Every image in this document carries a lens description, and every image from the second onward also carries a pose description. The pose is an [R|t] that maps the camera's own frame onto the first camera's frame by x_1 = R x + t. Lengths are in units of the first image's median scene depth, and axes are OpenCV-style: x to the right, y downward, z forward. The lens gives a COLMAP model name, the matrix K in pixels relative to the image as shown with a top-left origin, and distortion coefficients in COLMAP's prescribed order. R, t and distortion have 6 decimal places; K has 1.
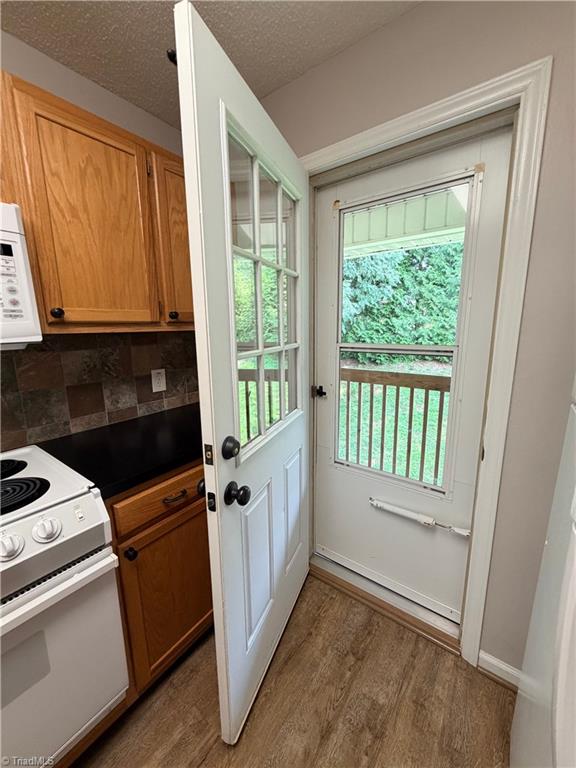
lens RADIAL K [[307.2, 0, 288.9], [0, 307.2, 381.3], [0, 0, 1]] dist [0.002079, 0.000456]
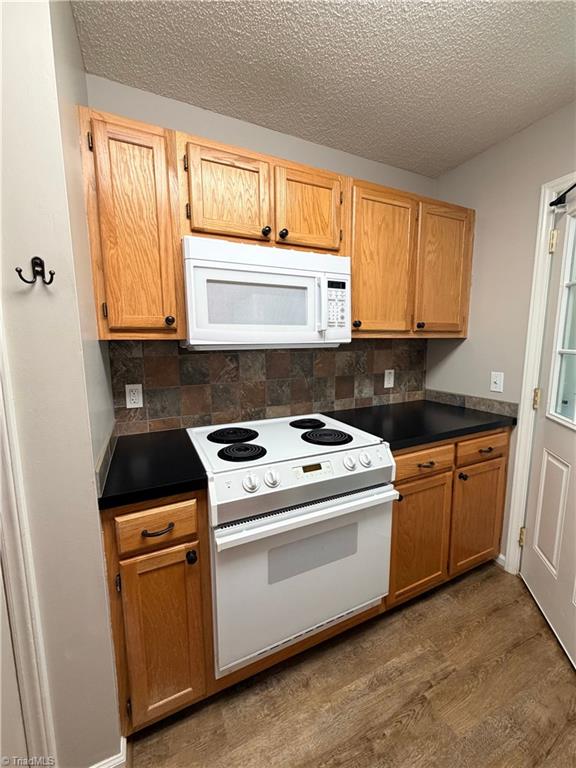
lens RADIAL K [[307.2, 0, 290.5], [0, 307.2, 381.1], [0, 0, 1]] dist [0.002079, 0.000456]
pose [[0.878288, 0.069192, -0.473099, -0.245757], [-0.090720, 0.995615, -0.022808, 0.092884], [0.469446, 0.062952, 0.880714, -0.355995]]
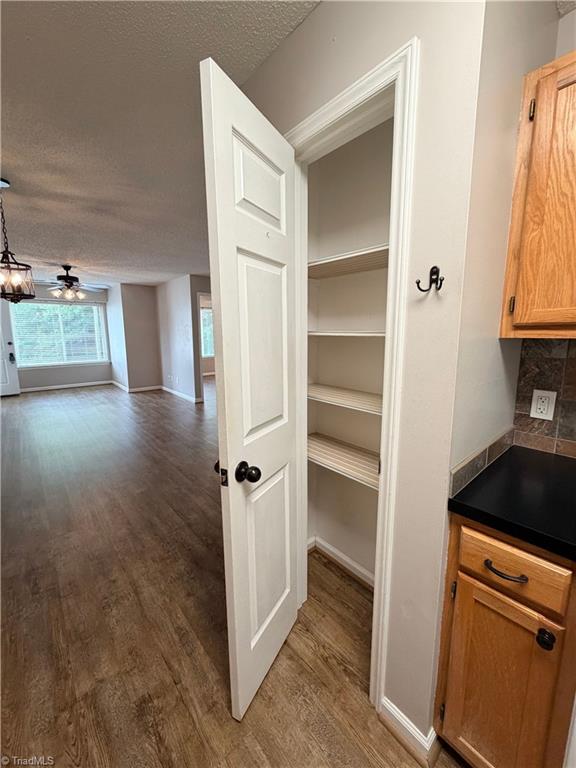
lens RADIAL K [[307.2, 0, 288.8], [0, 307.2, 381.0], [0, 0, 1]] dist [0.002079, 0.000456]
pose [[-0.221025, 0.169366, -0.960449, -0.228855], [-0.165248, 0.964062, 0.208031, 0.038441], [0.961167, 0.204692, -0.185094, -0.210390]]
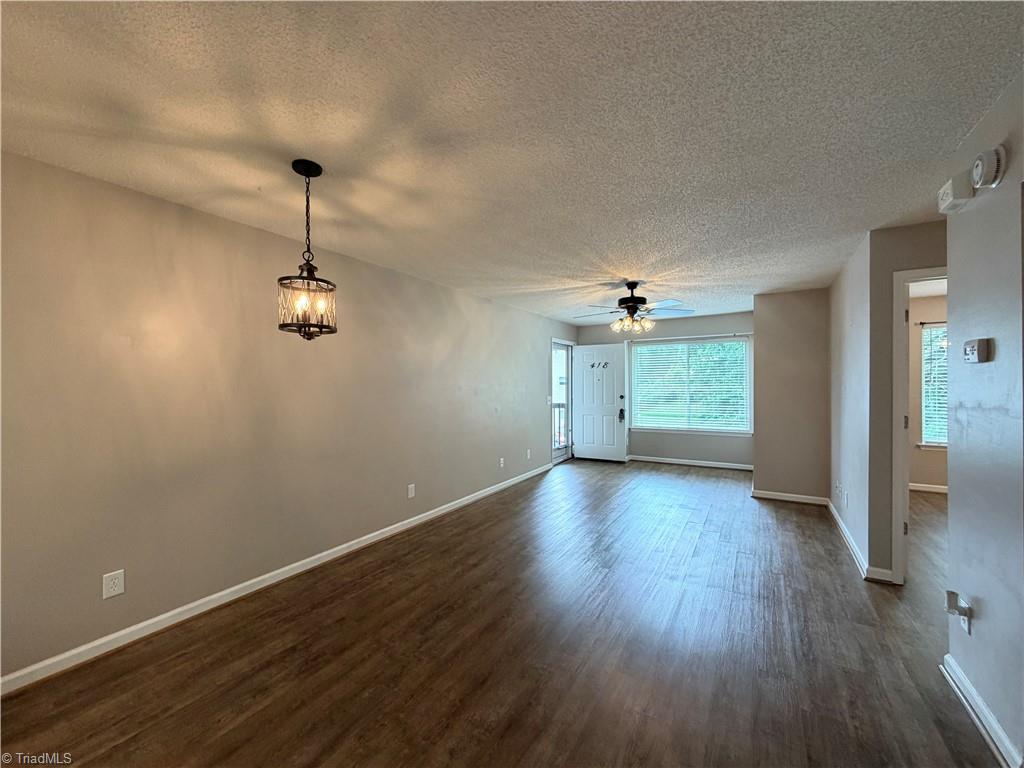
lens RADIAL K [[409.6, 0, 510.7], [0, 409.6, 388.2], [0, 0, 1]] dist [0.002079, 0.000456]
pose [[-0.995735, 0.023267, -0.089283, -2.274958], [0.006434, 0.982837, 0.184362, 0.135647], [0.092040, 0.183002, -0.978795, -0.549966]]
